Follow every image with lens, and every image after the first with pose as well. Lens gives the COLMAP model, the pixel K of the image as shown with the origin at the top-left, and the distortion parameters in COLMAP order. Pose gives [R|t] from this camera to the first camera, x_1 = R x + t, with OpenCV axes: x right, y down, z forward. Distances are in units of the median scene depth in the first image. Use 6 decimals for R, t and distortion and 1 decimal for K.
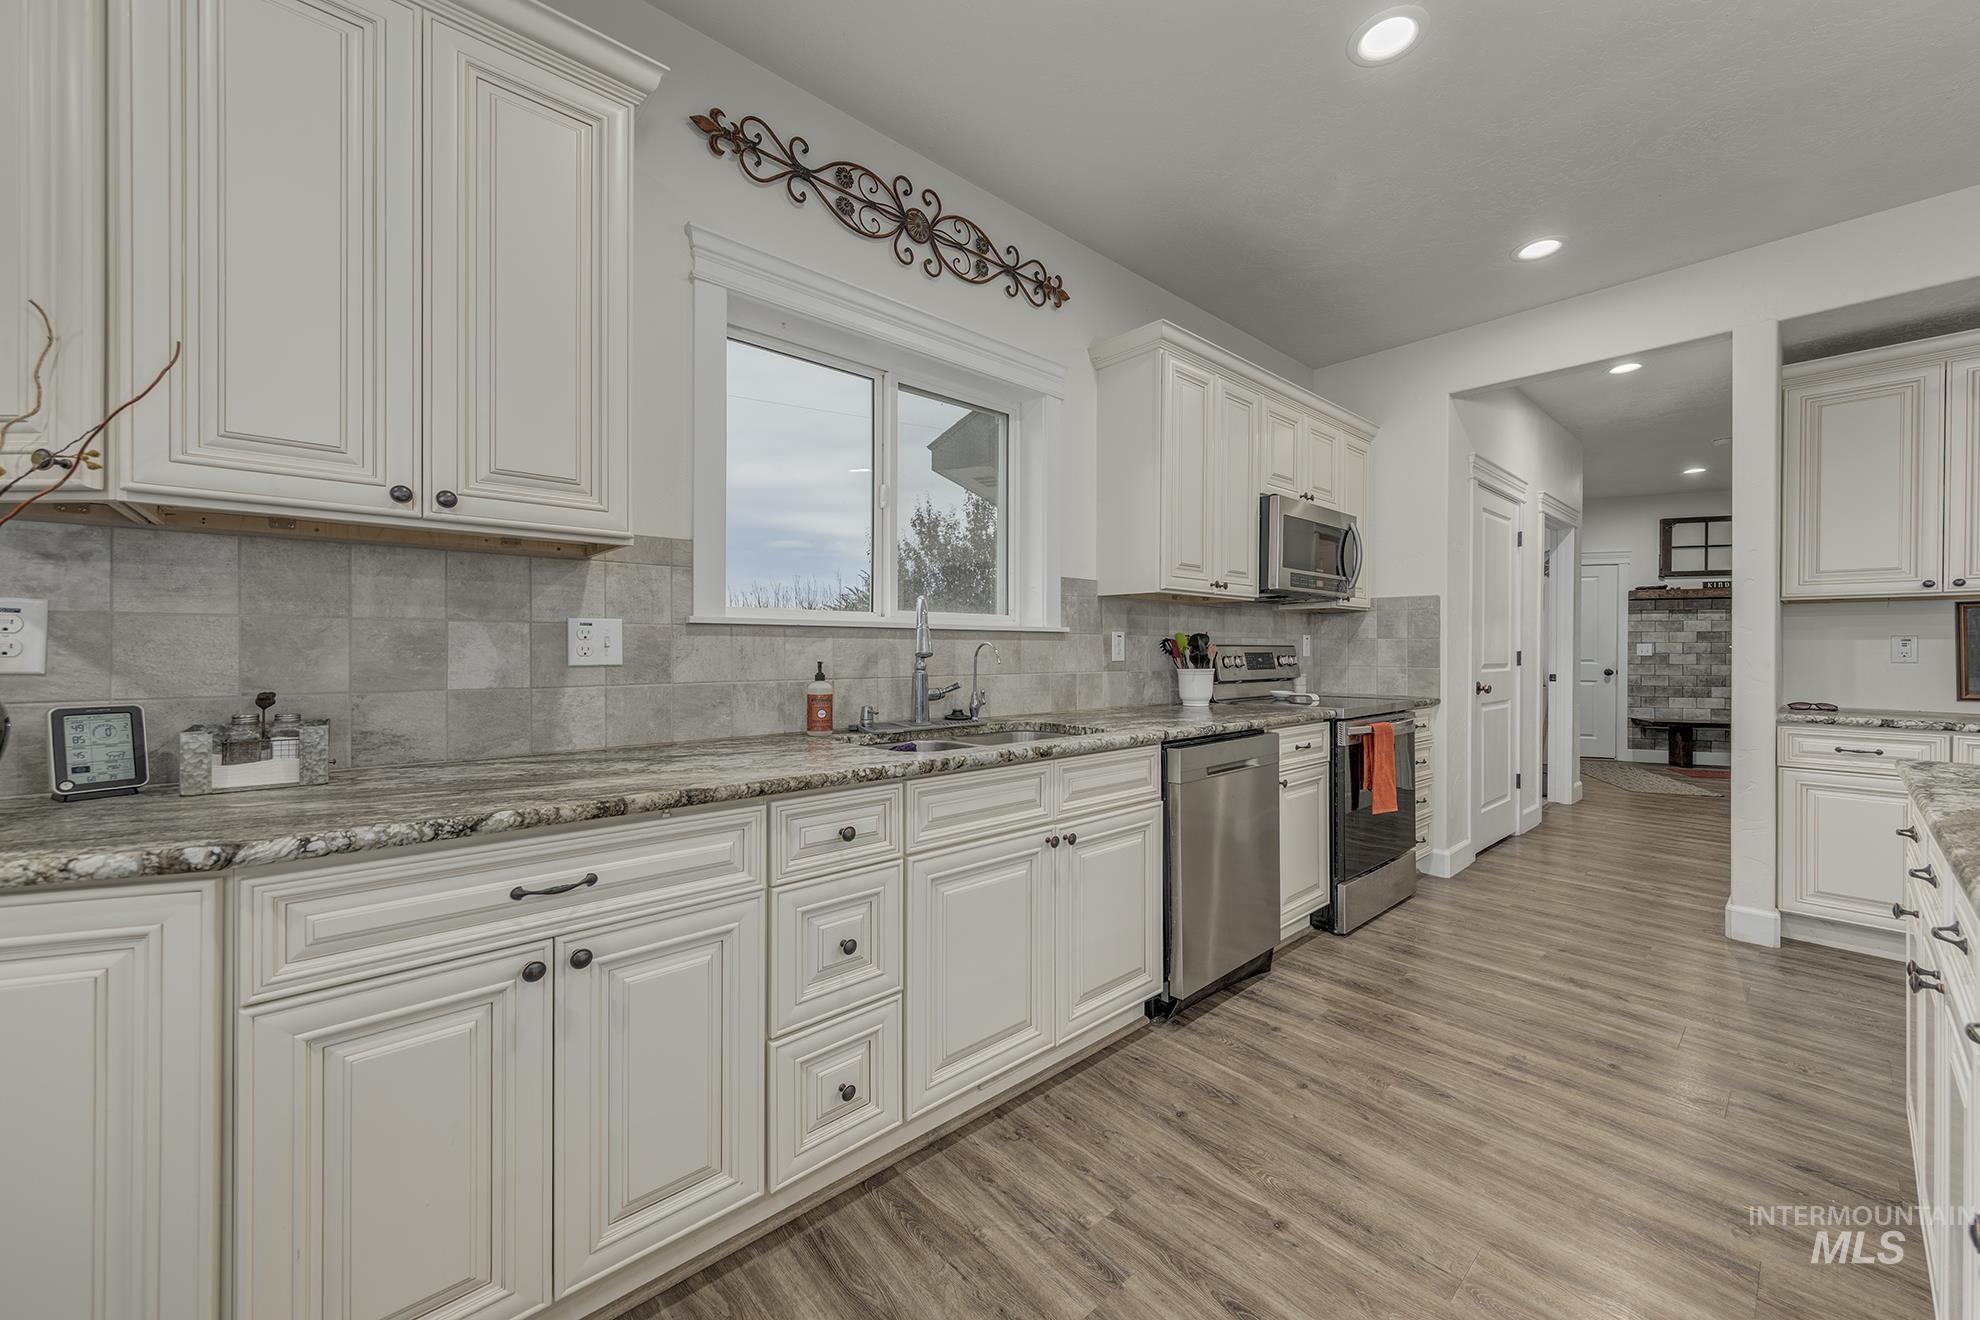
lens RADIAL K [[737.5, 0, 1025.3], [0, 737.5, 652.2], [0, 0, 1]] dist [0.004031, -0.000171]
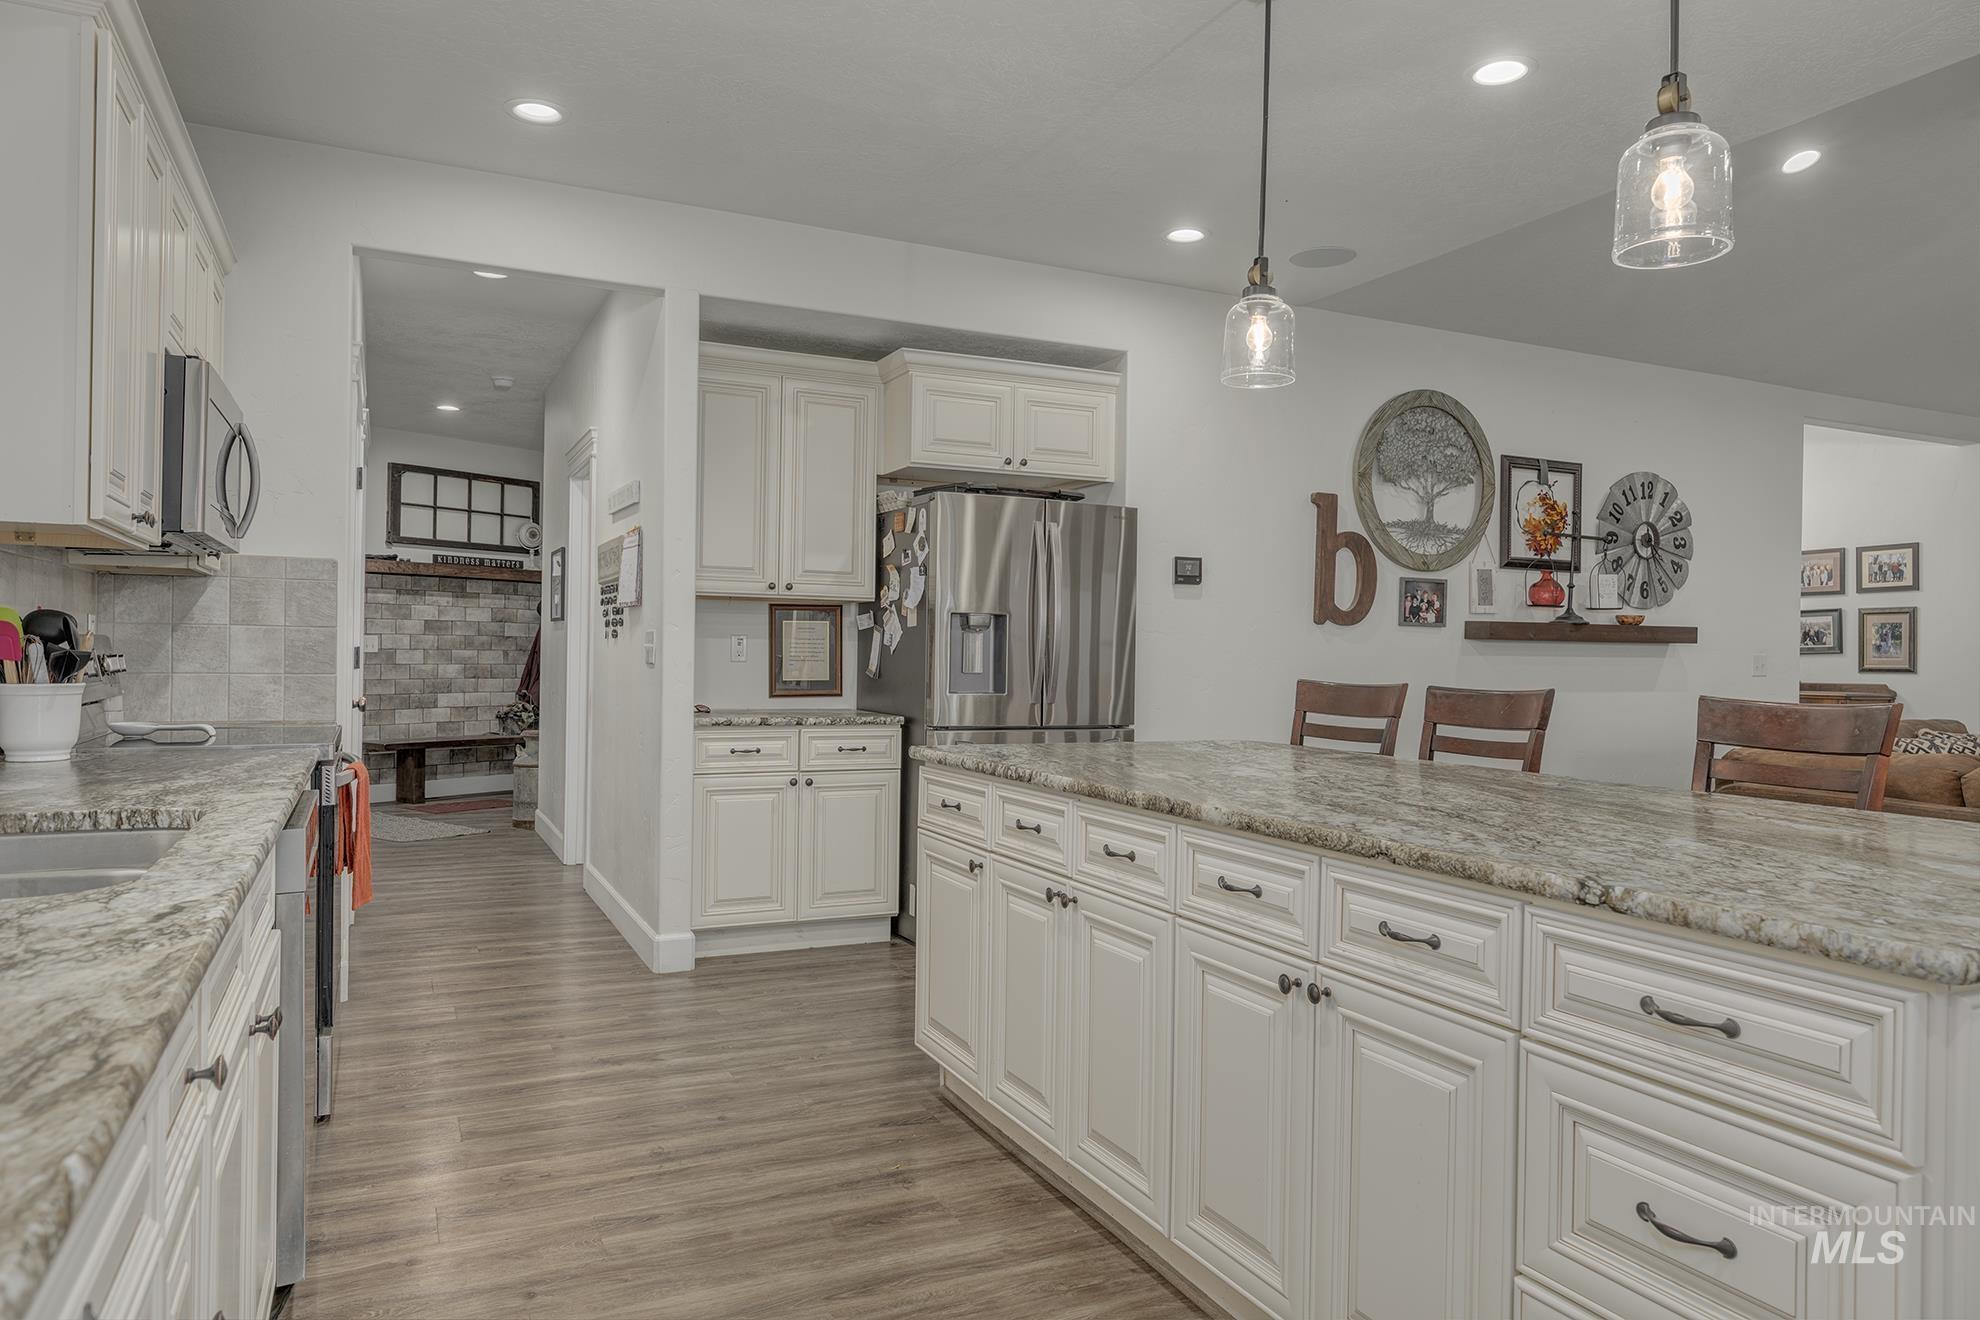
lens RADIAL K [[1280.7, 0, 984.5], [0, 1280.7, 669.2], [0, 0, 1]] dist [0.007602, 0.001551]
pose [[0.309120, -0.011664, 0.950951, -0.449357], [-0.007372, 0.999865, 0.014661, -0.004022], [-0.950994, -0.011543, 0.308993, 0.184165]]
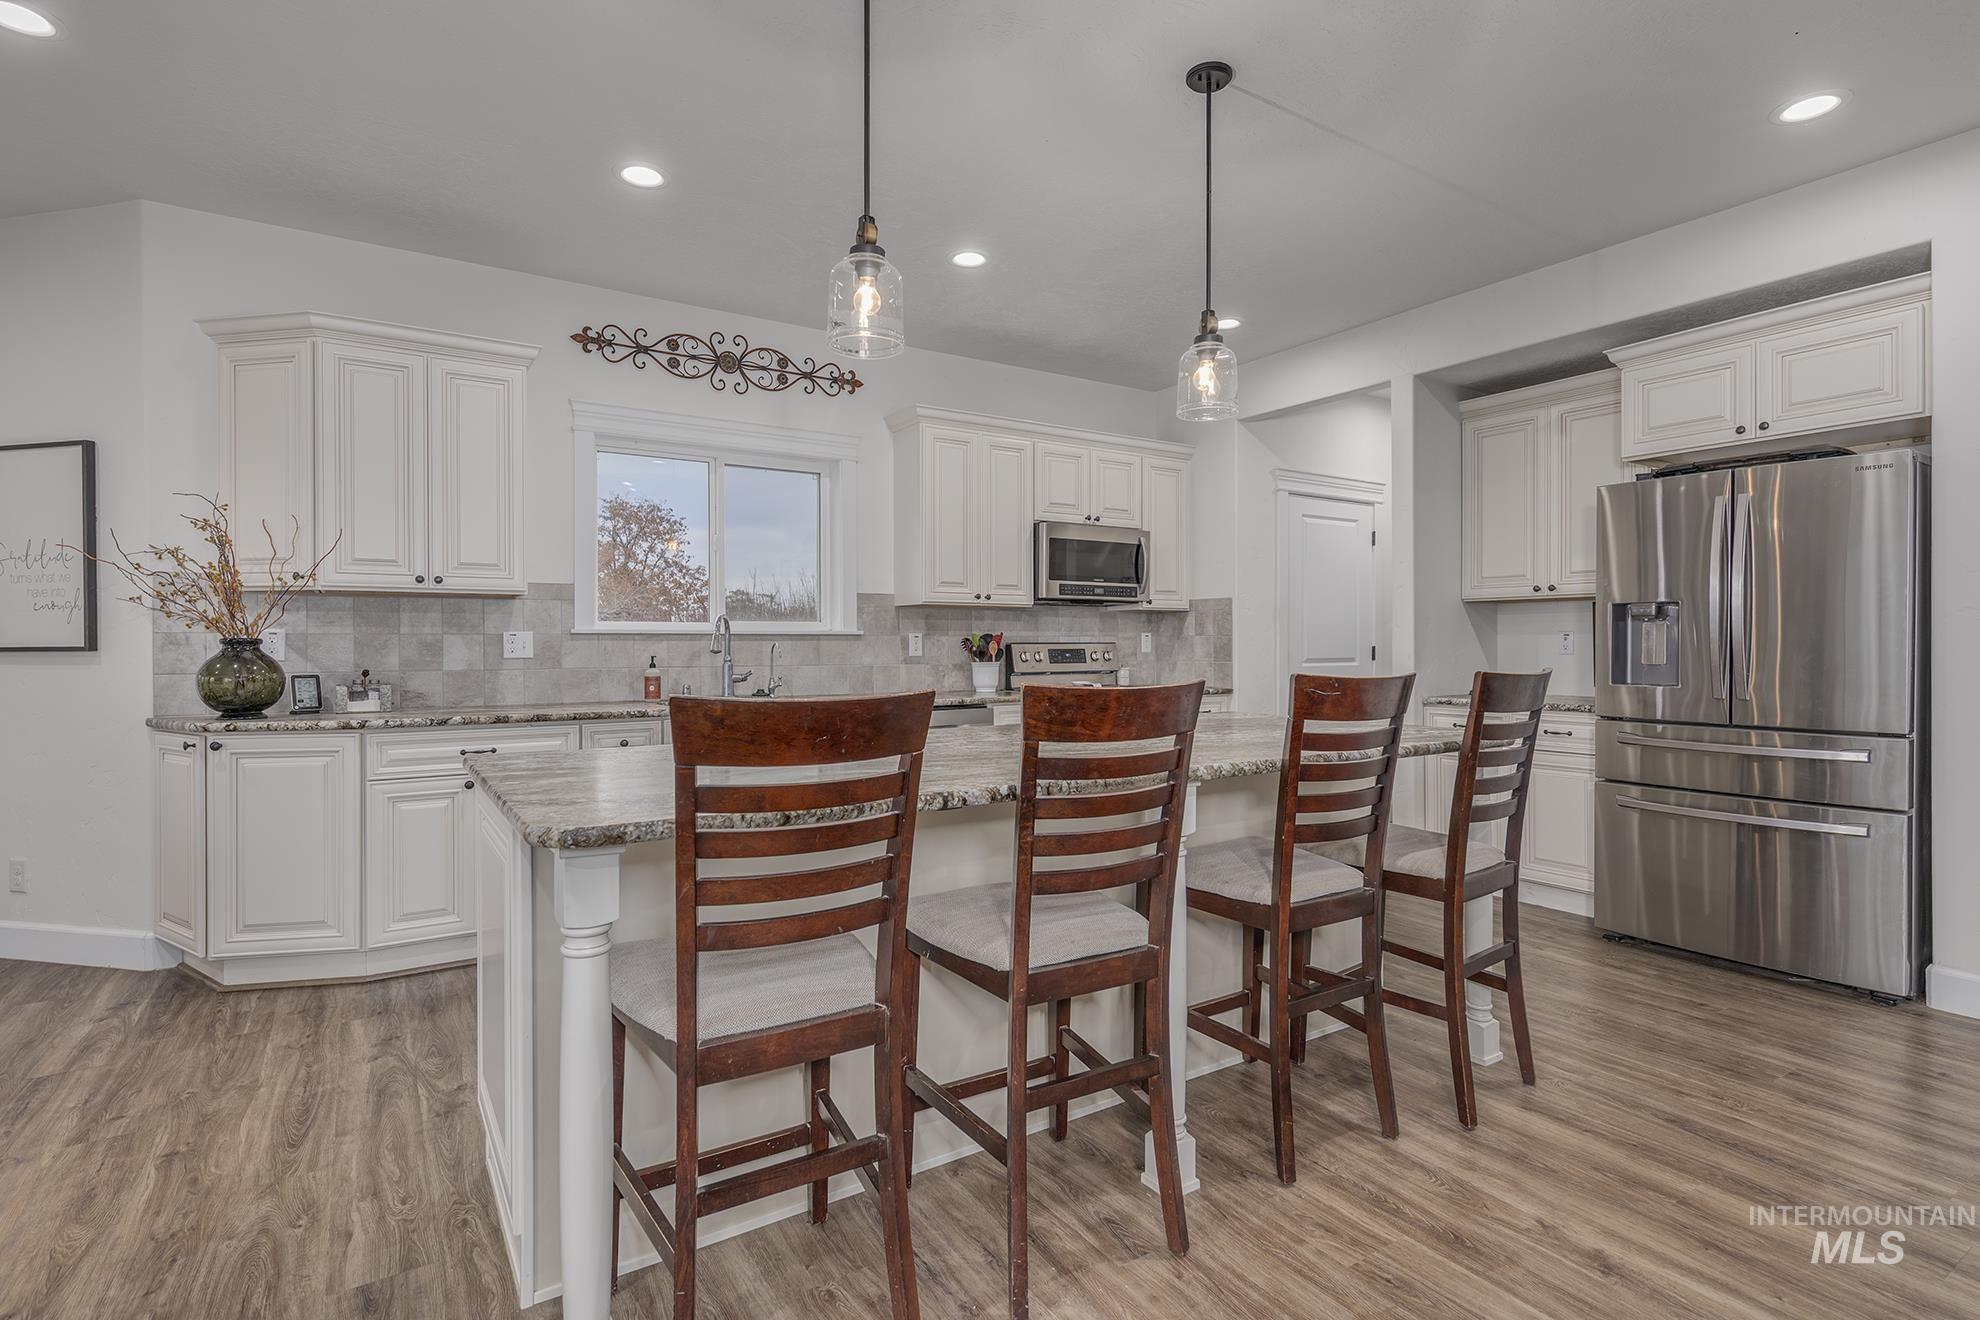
lens RADIAL K [[954.1, 0, 984.7], [0, 954.1, 652.1], [0, 0, 1]] dist [-0.000152, 0.000038]
pose [[0.983521, -0.005685, -0.180707, 0.637214], [0.005706, 0.999984, -0.000405, 0.007523], [0.180706, -0.000632, 0.983537, -0.718000]]
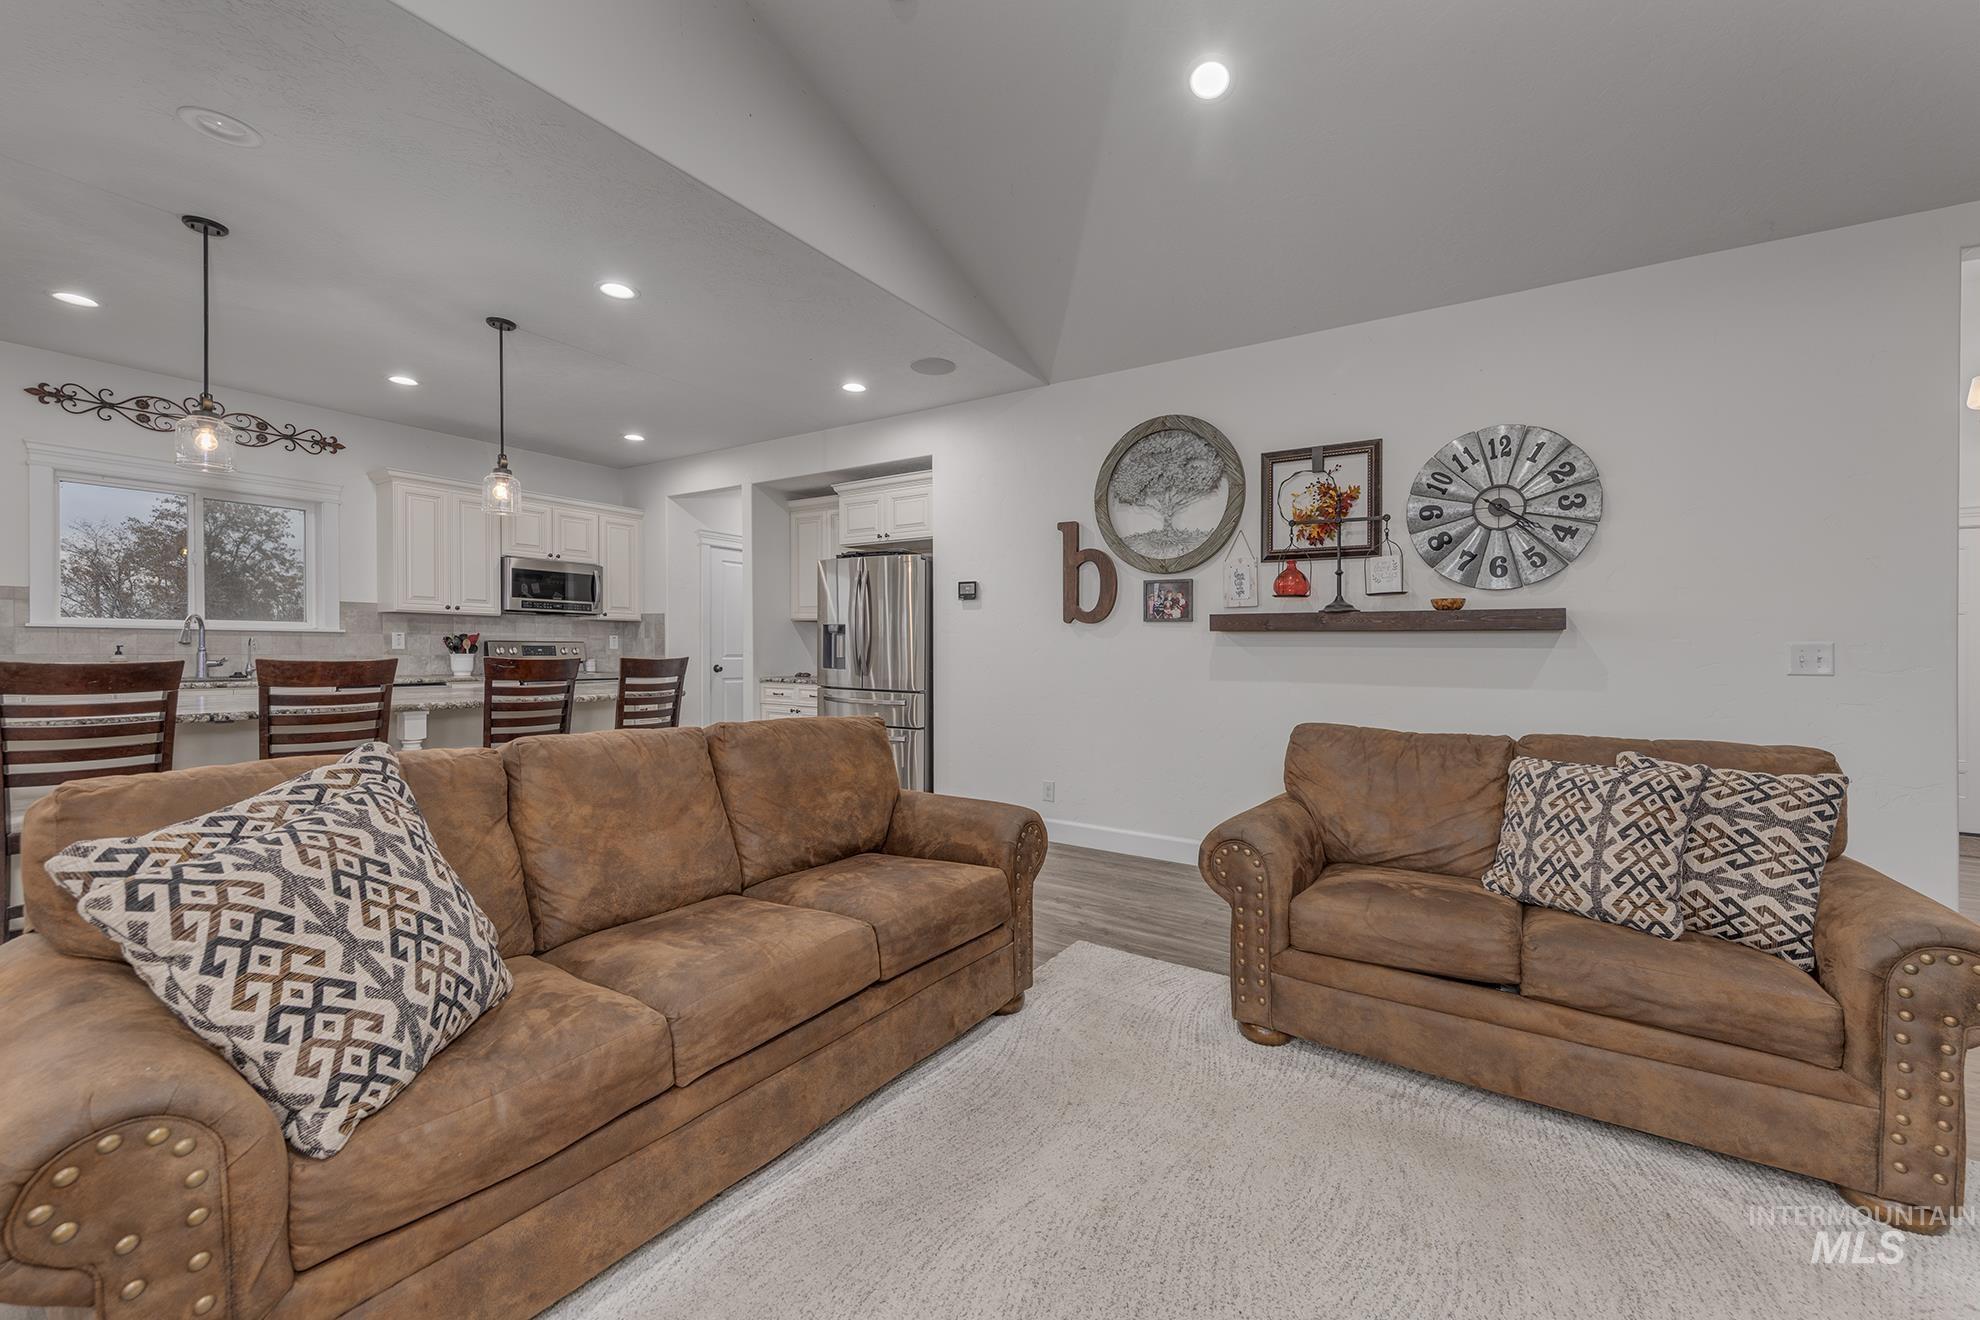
lens RADIAL K [[788.5, 0, 1005.9], [0, 788.5, 663.0], [0, 0, 1]] dist [0.003605, -0.000102]
pose [[0.972943, 0.002920, 0.231028, 1.290723], [-0.006053, 0.999899, 0.012855, 0.014525], [-0.230968, -0.013905, 0.972862, -1.374185]]
